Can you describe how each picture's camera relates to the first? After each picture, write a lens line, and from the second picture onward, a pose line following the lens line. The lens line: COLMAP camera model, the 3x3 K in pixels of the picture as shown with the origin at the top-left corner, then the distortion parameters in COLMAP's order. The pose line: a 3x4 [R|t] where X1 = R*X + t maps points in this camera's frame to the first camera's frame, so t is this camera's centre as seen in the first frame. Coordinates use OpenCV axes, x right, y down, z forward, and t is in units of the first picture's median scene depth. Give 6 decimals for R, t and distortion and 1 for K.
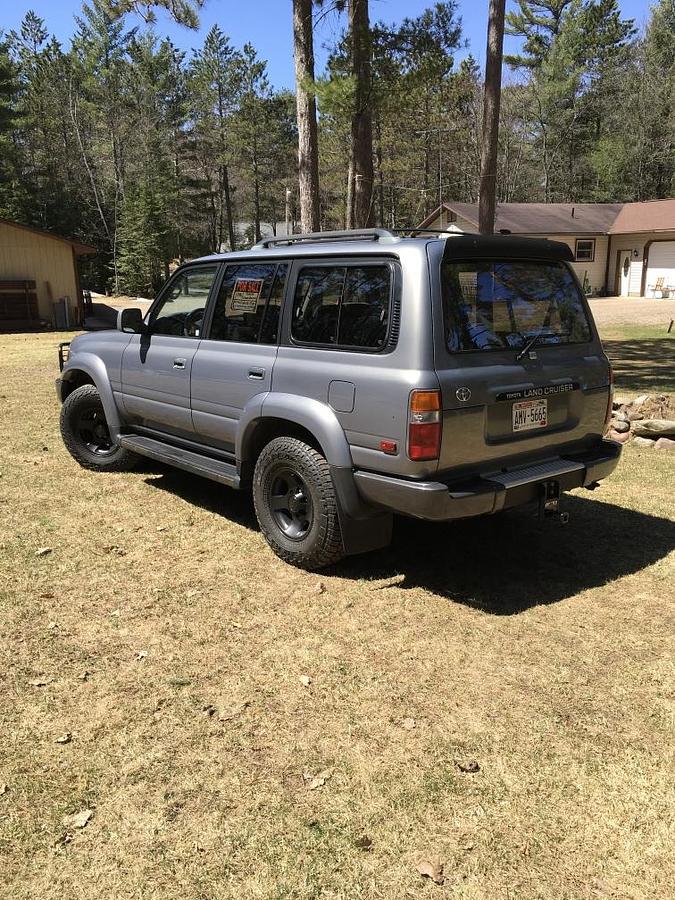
lens RADIAL K [[758.4, 0, 337.5], [0, 758.4, 450.0], [0, 0, 1]] dist [0.093423, -0.136542]
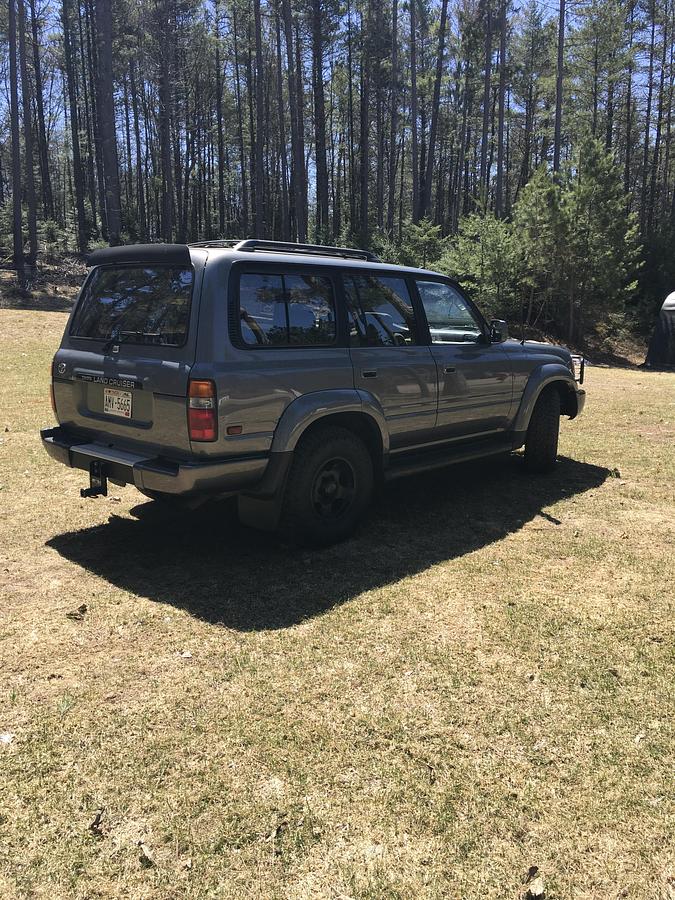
lens RADIAL K [[758.4, 0, 337.5], [0, 758.4, 450.0], [0, 0, 1]] dist [0.093423, -0.136542]
pose [[0.089922, 0.178187, -0.979879, 1.344511], [-0.223200, 0.962445, 0.154534, -0.216704], [0.970616, 0.204813, 0.126316, 1.145736]]
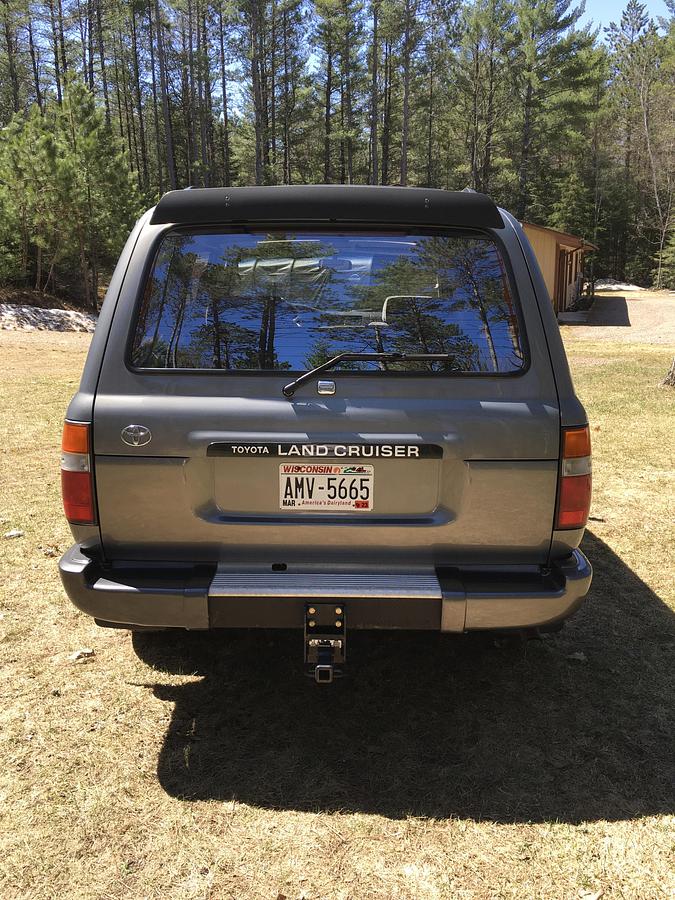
lens RADIAL K [[758.4, 0, 337.5], [0, 758.4, 450.0], [0, 0, 1]] dist [0.093423, -0.136542]
pose [[0.748442, 0.148778, -0.646297, 0.617239], [-0.143618, 0.987747, 0.061064, -0.108351], [0.647463, 0.047117, 0.760639, 0.533809]]
